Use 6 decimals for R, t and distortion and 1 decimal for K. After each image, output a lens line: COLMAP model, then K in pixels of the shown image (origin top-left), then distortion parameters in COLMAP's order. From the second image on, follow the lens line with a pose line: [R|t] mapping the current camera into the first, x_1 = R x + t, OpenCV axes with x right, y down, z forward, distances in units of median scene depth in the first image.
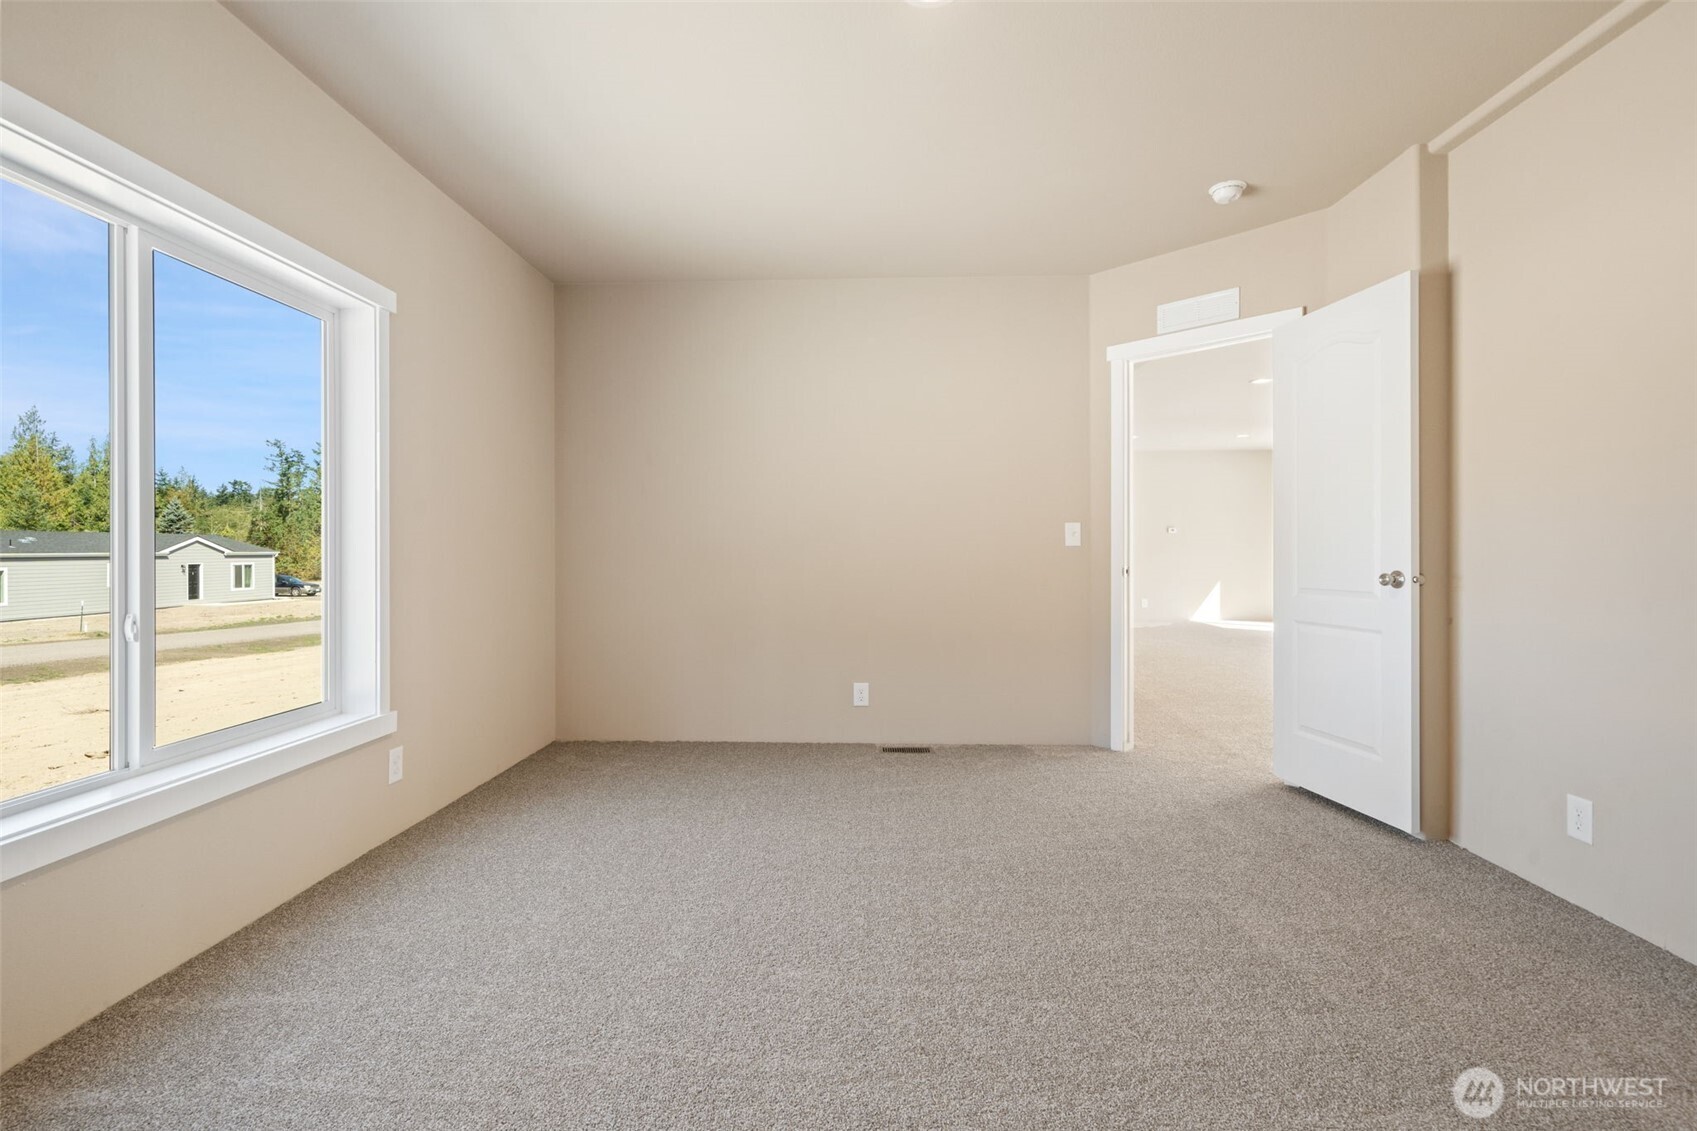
lens RADIAL K [[804.1, 0, 839.7], [0, 804.1, 556.4], [0, 0, 1]] dist [-0.002365, -0.000644]
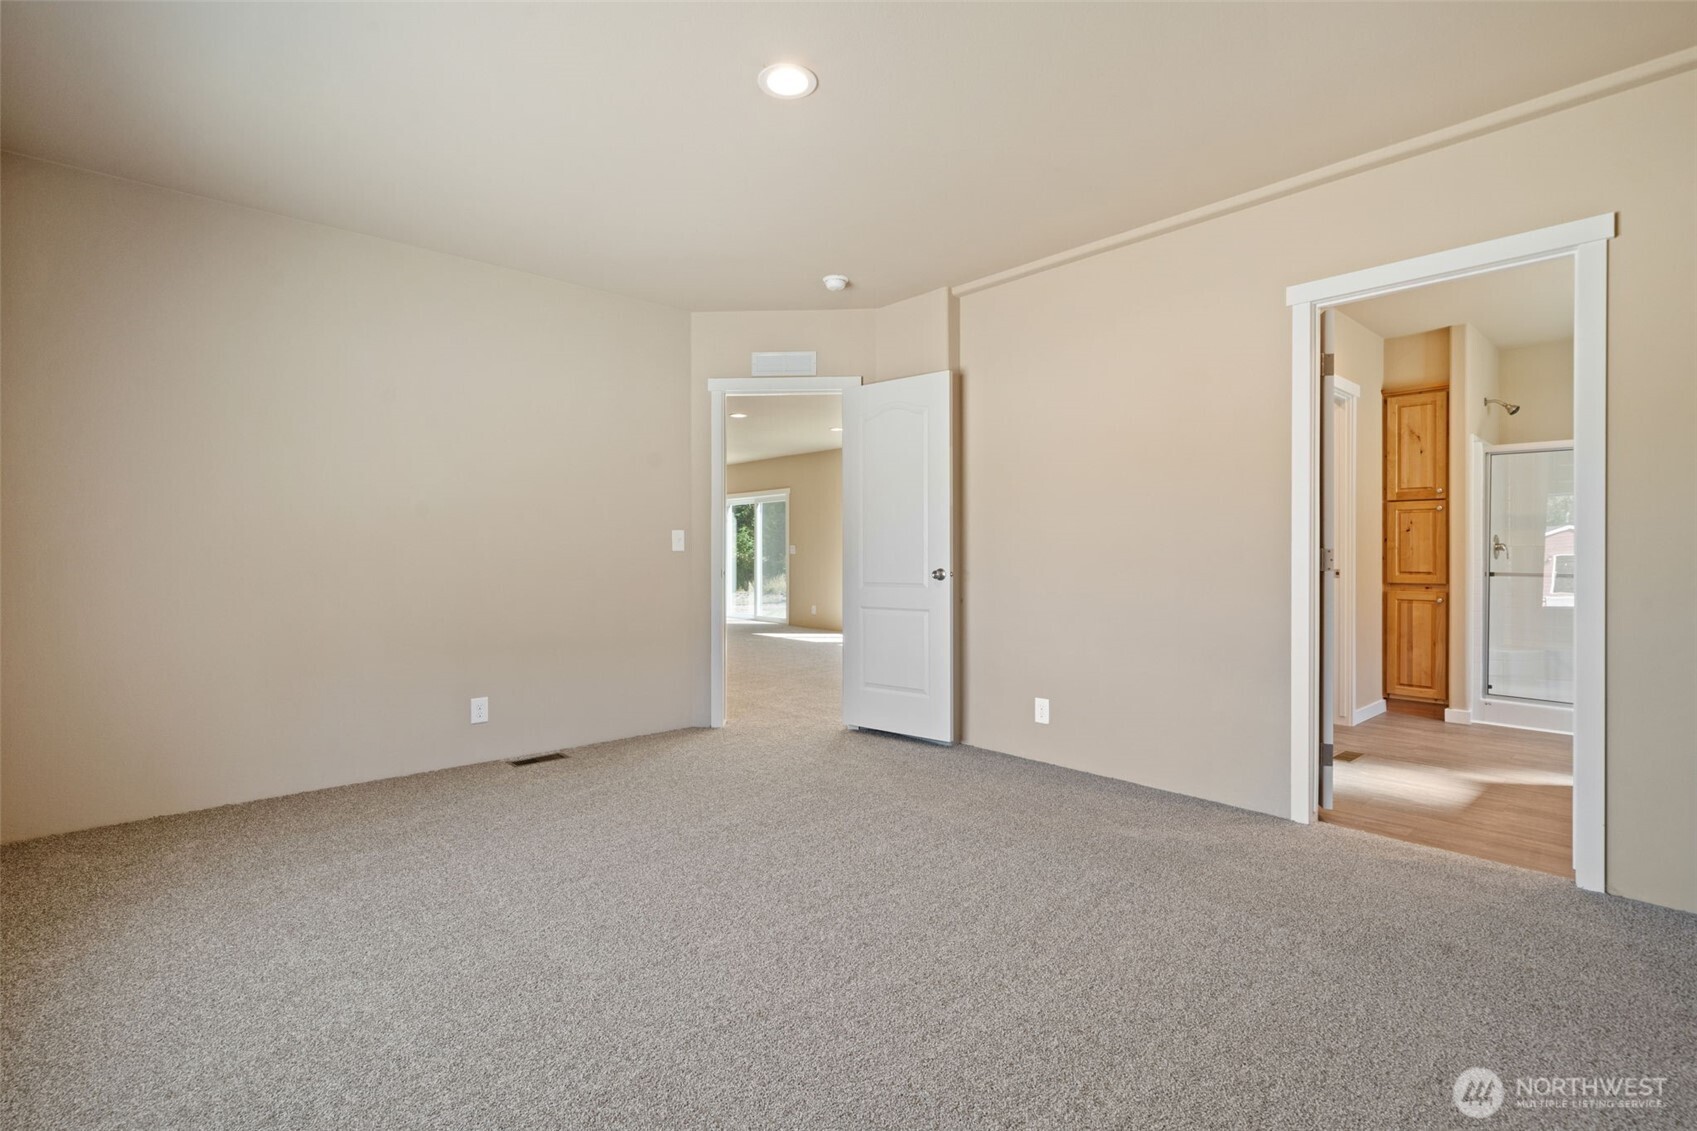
lens RADIAL K [[804.1, 0, 849.3], [0, 804.1, 558.3], [0, 0, 1]] dist [-0.002365, -0.000644]
pose [[0.702458, -0.002214, 0.711722, -0.482576], [0.004641, 0.999988, -0.001470, 0.000046], [-0.711710, 0.004336, 0.702460, 0.066436]]
